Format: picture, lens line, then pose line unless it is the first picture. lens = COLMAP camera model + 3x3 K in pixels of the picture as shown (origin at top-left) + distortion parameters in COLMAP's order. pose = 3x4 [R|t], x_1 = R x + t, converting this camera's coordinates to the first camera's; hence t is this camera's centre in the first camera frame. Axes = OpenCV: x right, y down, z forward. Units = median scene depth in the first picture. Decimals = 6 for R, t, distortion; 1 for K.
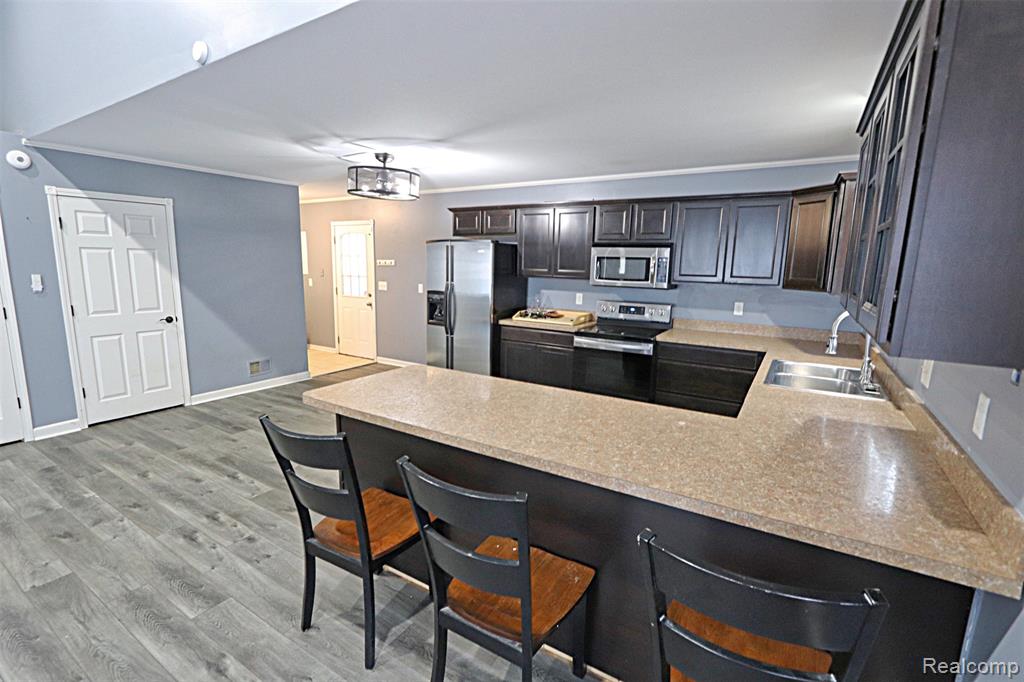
lens RADIAL K [[469.6, 0, 493.8], [0, 469.6, 342.1], [0, 0, 1]] dist [-0.000917, 0.000213]
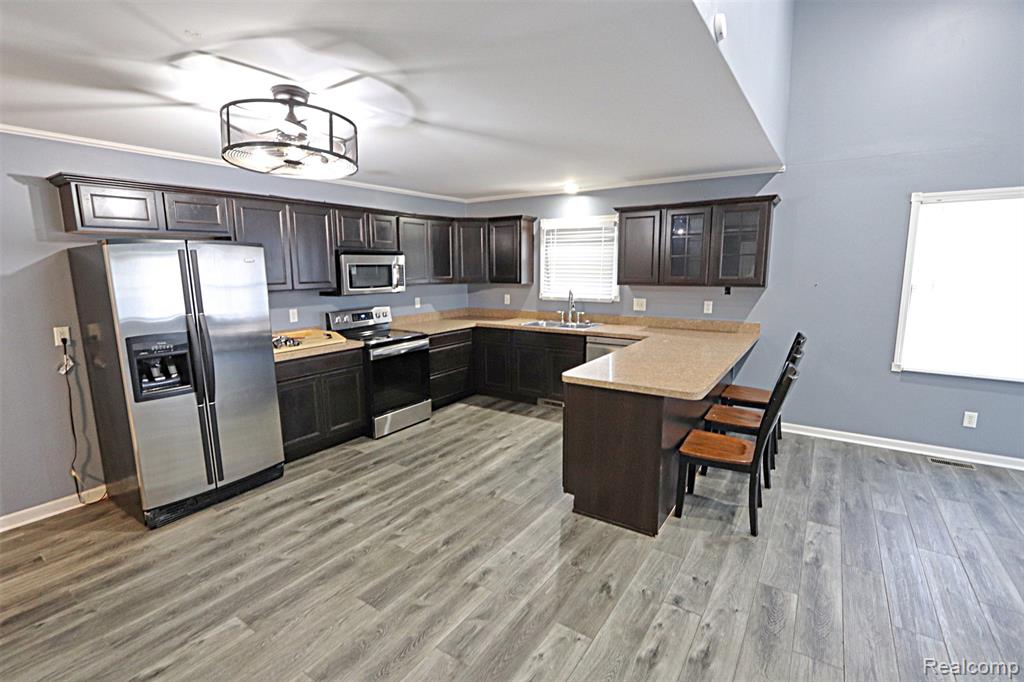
lens RADIAL K [[469.6, 0, 493.8], [0, 469.6, 342.1], [0, 0, 1]] dist [-0.000917, 0.000213]
pose [[0.038155, -0.182997, 0.982373, -1.202337], [0.178741, 0.968484, 0.173468, -0.237731], [-0.983156, 0.168972, 0.069661, 1.104702]]
